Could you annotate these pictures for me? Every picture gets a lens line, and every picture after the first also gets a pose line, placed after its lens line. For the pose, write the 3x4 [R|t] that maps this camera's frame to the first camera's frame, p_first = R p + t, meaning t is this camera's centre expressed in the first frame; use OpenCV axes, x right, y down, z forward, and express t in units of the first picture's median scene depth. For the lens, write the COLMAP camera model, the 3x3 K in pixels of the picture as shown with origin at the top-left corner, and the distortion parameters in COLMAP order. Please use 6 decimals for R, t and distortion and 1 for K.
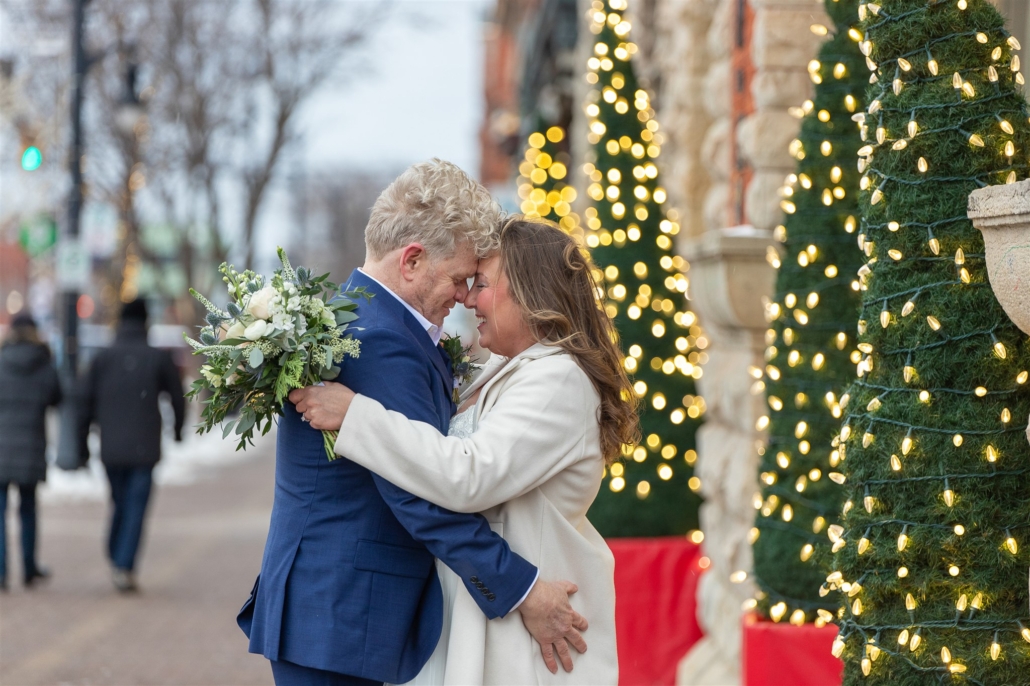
lens RADIAL K [[4153.9, 0, 515.0], [0, 4153.9, 343.0], [0, 0, 1]] dist [0.133932, 0.169924]
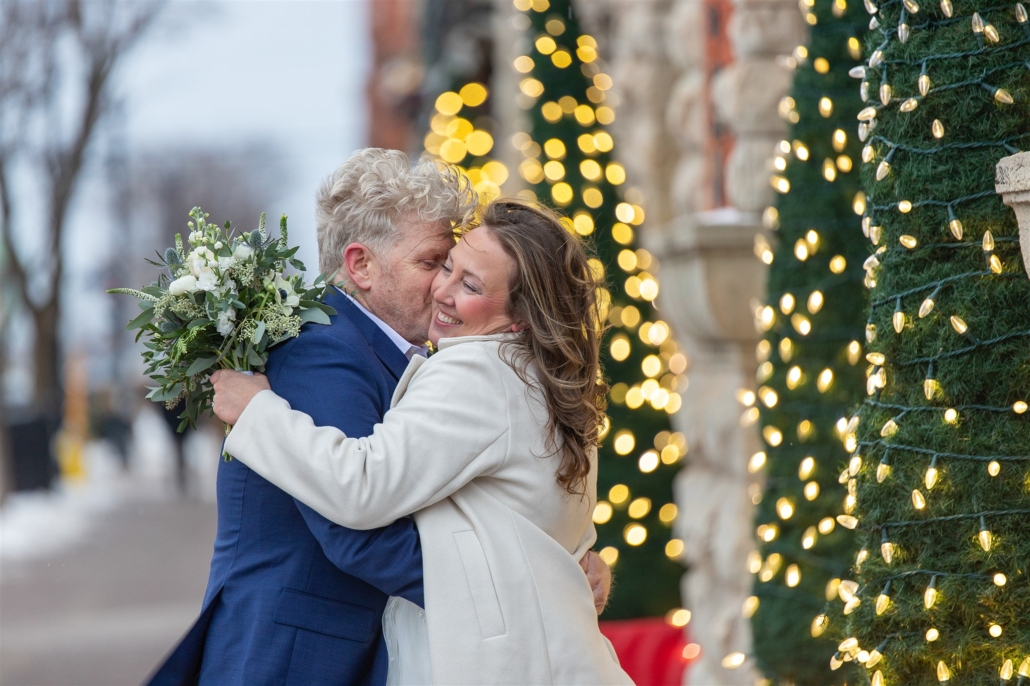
lens RADIAL K [[5713.8, 0, 515.0], [0, 5713.8, 343.0], [0, 0, 1]] dist [0.205056, 13.811697]
pose [[0.999205, -0.036569, 0.015869, -0.003046], [0.036659, 0.999313, -0.005452, 0.001670], [-0.015659, 0.006030, 0.999859, -0.106418]]
